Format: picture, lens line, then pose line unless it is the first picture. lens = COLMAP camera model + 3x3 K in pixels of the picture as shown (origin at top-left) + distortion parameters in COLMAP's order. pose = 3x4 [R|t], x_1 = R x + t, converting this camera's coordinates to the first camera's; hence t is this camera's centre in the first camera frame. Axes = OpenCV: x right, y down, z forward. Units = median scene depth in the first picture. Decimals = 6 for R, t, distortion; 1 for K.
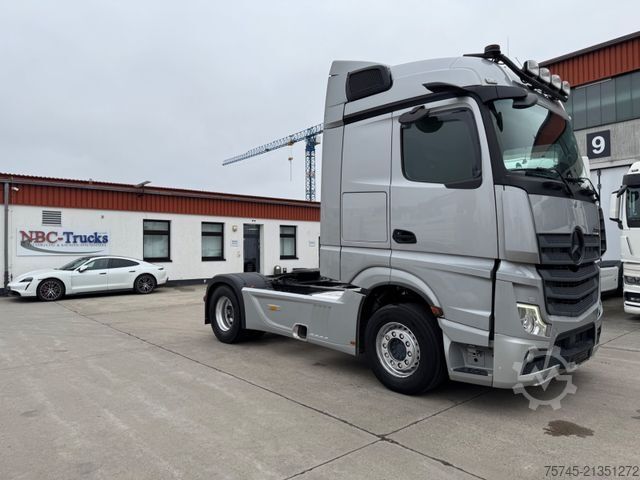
lens RADIAL K [[447.0, 0, 318.6], [0, 447.0, 241.1], [0, 0, 1]] dist [0.076877, -0.090359]
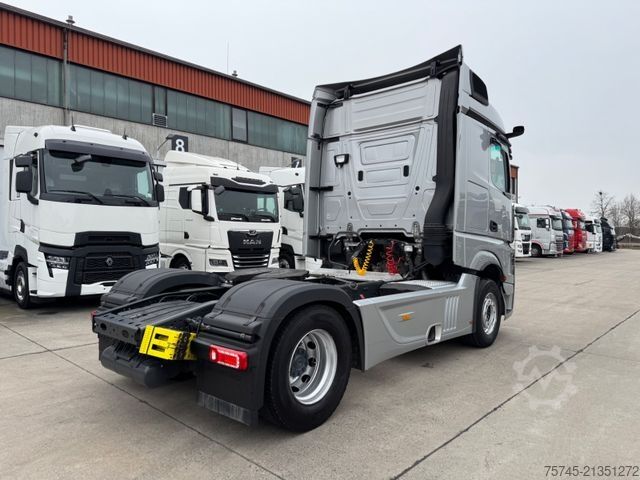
lens RADIAL K [[446.8, 0, 320.6], [0, 446.8, 236.7], [0, 0, 1]] dist [0.080601, -0.078346]
pose [[-0.117959, 0.011480, 0.992952, -0.932823], [-0.021655, 0.999666, -0.014130, 0.043427], [-0.992782, -0.023169, -0.117671, 1.436639]]
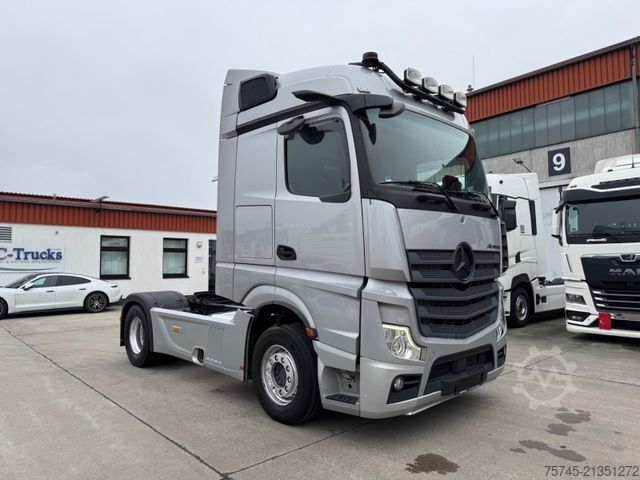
lens RADIAL K [[447.0, 0, 318.6], [0, 447.0, 241.1], [0, 0, 1]] dist [0.076877, -0.090359]
pose [[0.999827, 0.001273, 0.018550, 0.208967], [-0.000588, 0.999320, -0.036863, -0.000270], [-0.018584, 0.036845, 0.999148, 0.052940]]
